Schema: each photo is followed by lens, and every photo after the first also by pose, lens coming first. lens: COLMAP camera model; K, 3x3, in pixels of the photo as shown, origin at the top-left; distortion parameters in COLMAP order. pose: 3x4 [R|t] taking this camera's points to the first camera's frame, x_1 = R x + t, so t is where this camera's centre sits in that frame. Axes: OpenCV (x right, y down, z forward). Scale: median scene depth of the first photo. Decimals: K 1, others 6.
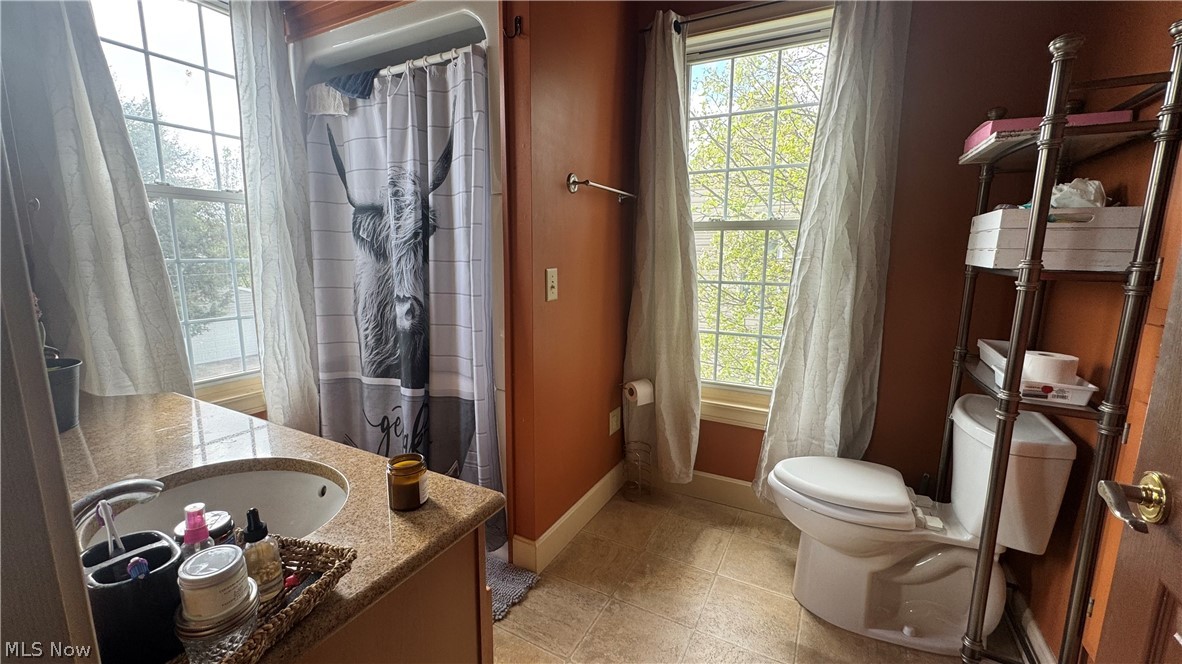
lens RADIAL K [[471.8, 0, 590.8], [0, 471.8, 330.7], [0, 0, 1]] dist [-0.002959, -0.000449]
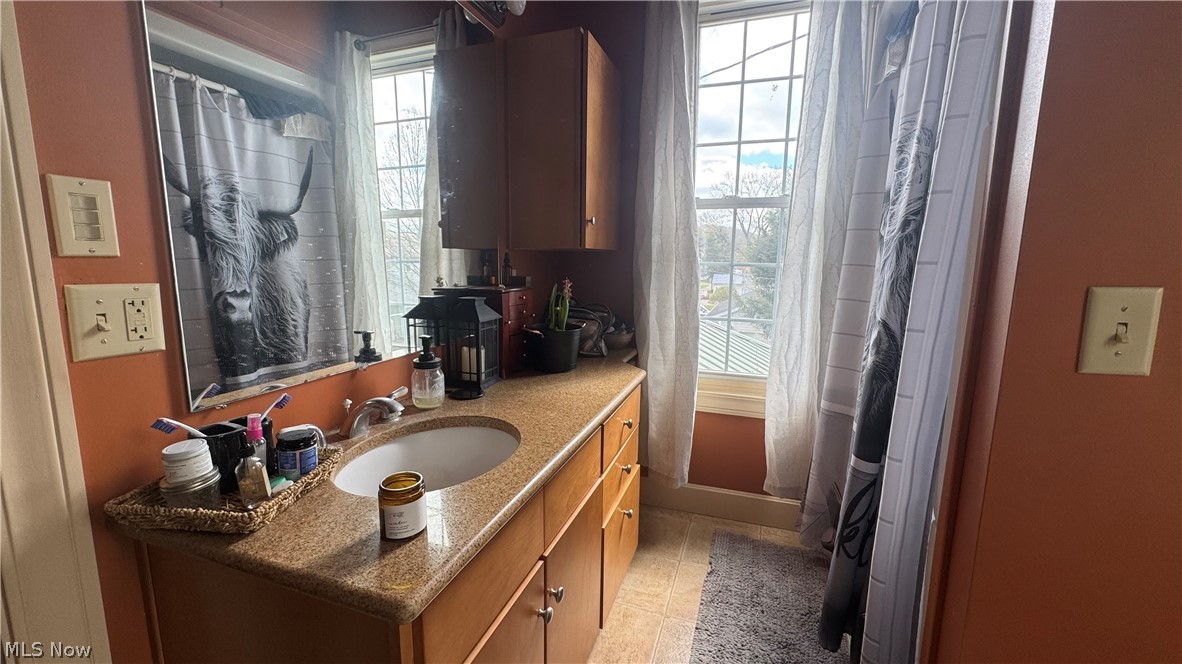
lens RADIAL K [[471.8, 0, 590.8], [0, 471.8, 330.7], [0, 0, 1]] dist [-0.002959, -0.000449]
pose [[0.146492, 0.143534, -0.978743, 0.193132], [-0.173650, 0.977785, 0.117402, -0.063913], [0.973851, 0.152760, 0.168163, 0.490197]]
